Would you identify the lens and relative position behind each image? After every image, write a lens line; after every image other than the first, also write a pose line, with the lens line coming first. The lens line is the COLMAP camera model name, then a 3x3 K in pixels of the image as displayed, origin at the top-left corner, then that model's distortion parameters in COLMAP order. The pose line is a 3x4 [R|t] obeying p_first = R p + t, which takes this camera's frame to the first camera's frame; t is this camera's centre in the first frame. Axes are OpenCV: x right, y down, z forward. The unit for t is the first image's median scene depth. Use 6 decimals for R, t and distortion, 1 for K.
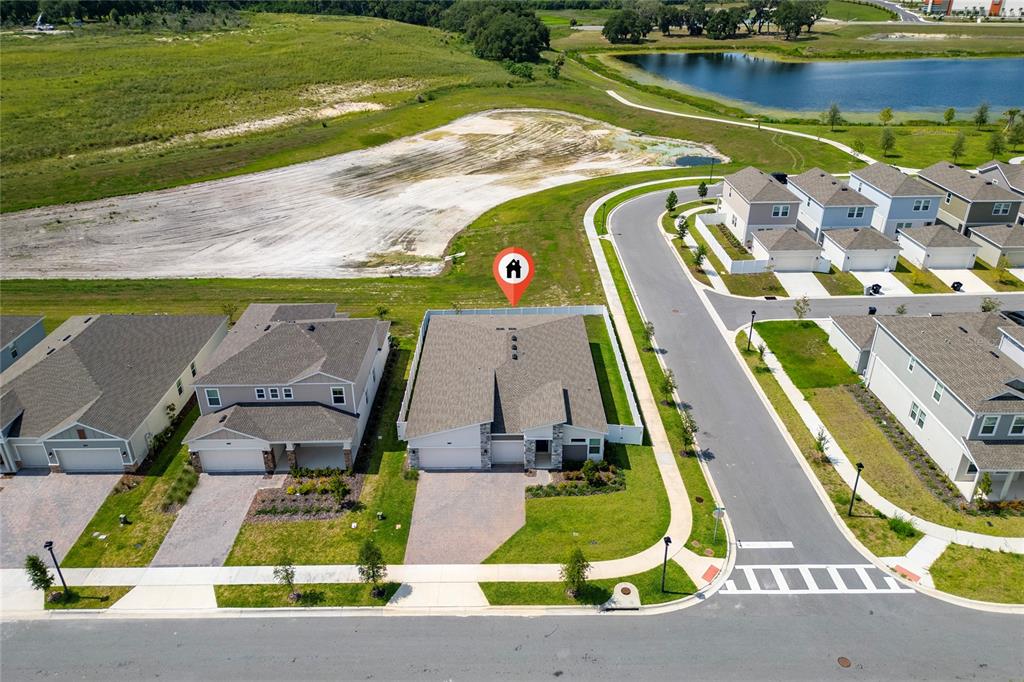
lens RADIAL K [[710.4, 0, 511.2], [0, 710.4, 349.1], [0, 0, 1]] dist [0.075984, -0.076859]
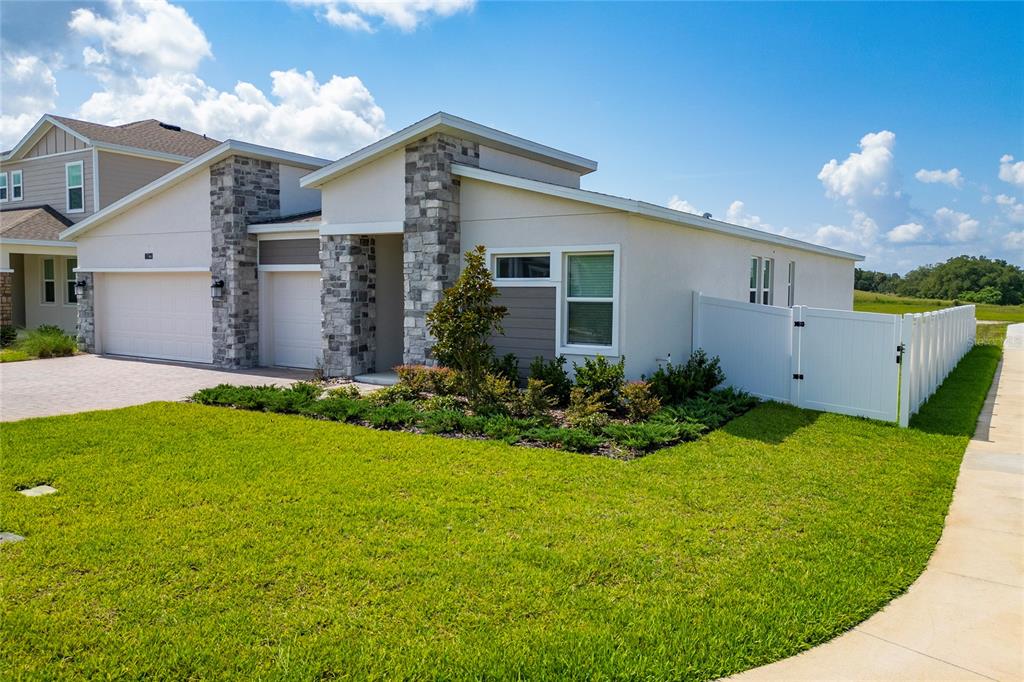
lens RADIAL K [[753.5, 0, 510.9], [0, 753.5, 353.5], [0, 0, 1]] dist [0.056961, -0.001138]
pose [[0.833615, 0.061186, -0.548947, 0.206065], [-0.274458, 0.908355, -0.315539, 0.210910], [0.479332, 0.413701, 0.774011, 0.763072]]
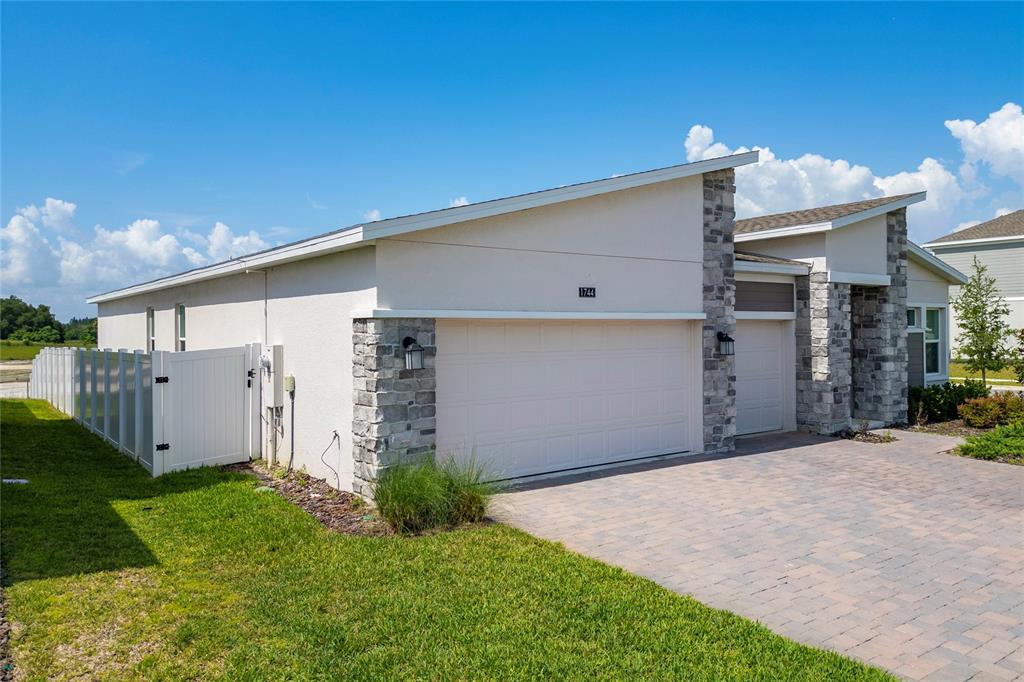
lens RADIAL K [[727.2, 0, 512.0], [0, 727.2, 341.0], [0, 0, 1]] dist [0.067570, -0.062436]
pose [[0.808224, -0.007017, 0.588834, -0.189819], [0.278287, 0.885780, -0.371416, 0.187355], [-0.518971, 0.464052, 0.717861, 0.806012]]
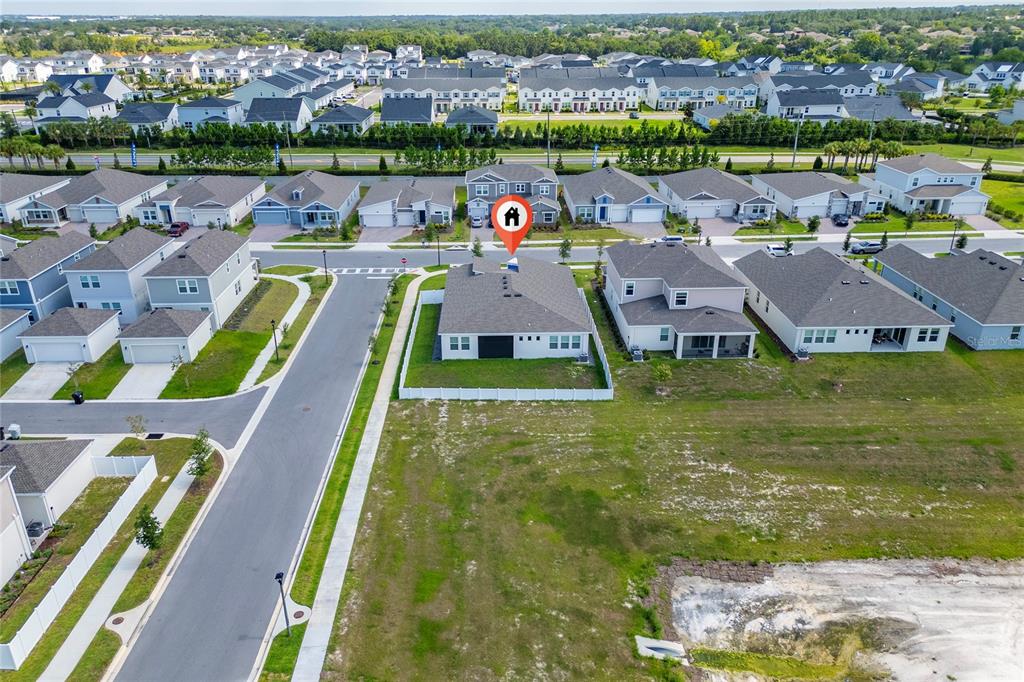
lens RADIAL K [[736.6, 0, 498.4], [0, 736.6, 343.3], [0, 0, 1]] dist [0.086445, -0.090739]
pose [[-0.999834, 0.018226, -0.000248, 0.019928], [0.010996, 0.613946, 0.789271, -0.998991], [0.014538, 0.789137, -0.614045, 1.934615]]
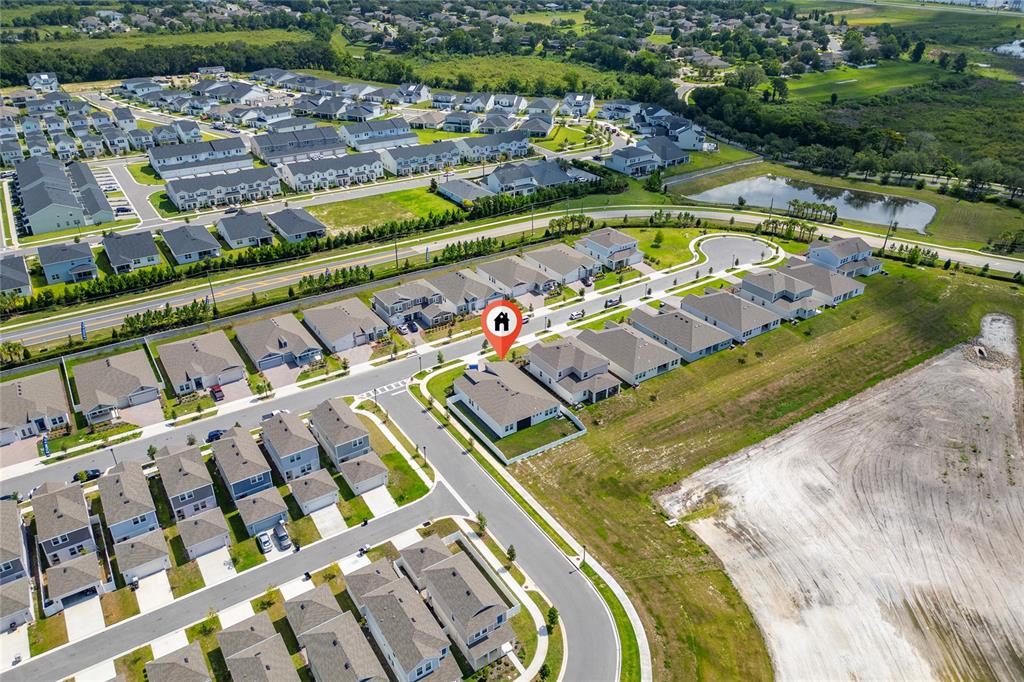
lens RADIAL K [[721.6, 0, 512.9], [0, 721.6, 316.1], [0, 0, 1]] dist [0.078795, -0.084796]
pose [[-0.840217, 0.258965, -0.476417, 1.141456], [-0.247330, 0.598851, 0.761712, -2.131253], [0.482560, 0.757835, -0.439115, 1.978399]]
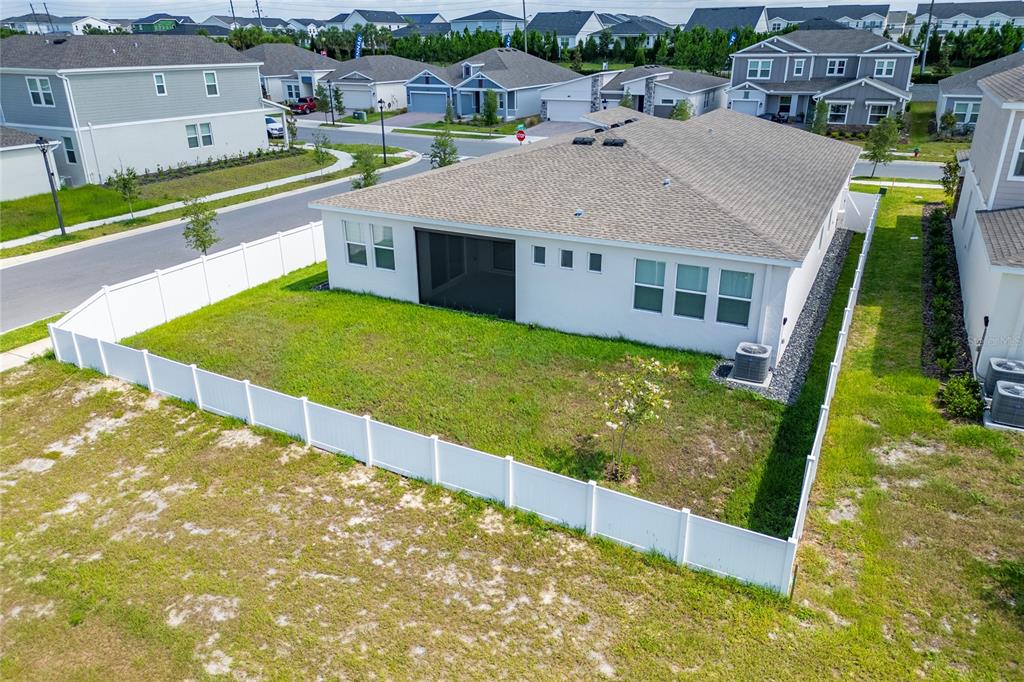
lens RADIAL K [[710.4, 0, 511.2], [0, 710.4, 349.1], [0, 0, 1]] dist [0.075984, -0.076859]
pose [[-0.884345, -0.171287, 0.434276, -0.160945], [0.234220, 0.641904, 0.730137, -0.261626], [-0.403826, 0.747408, -0.527546, 1.397308]]
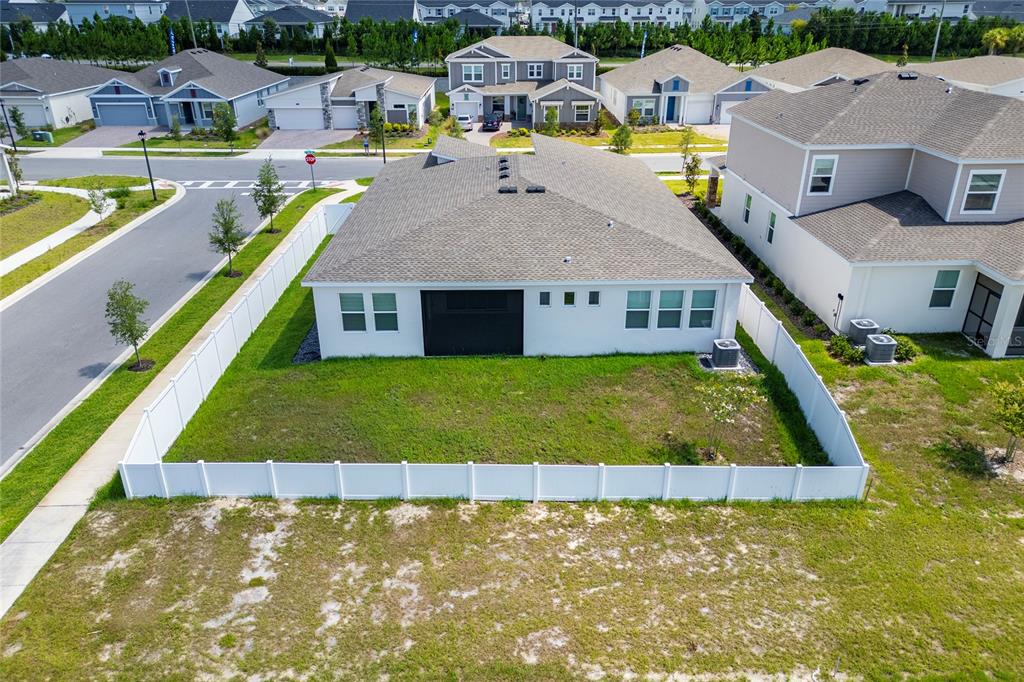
lens RADIAL K [[727.2, 0, 512.0], [0, 727.2, 341.0], [0, 0, 1]] dist [0.067570, -0.062436]
pose [[-0.999858, 0.016299, -0.004343, 0.003189], [0.006338, 0.601660, 0.798727, -0.360636], [0.015631, 0.798586, -0.601678, 1.451437]]
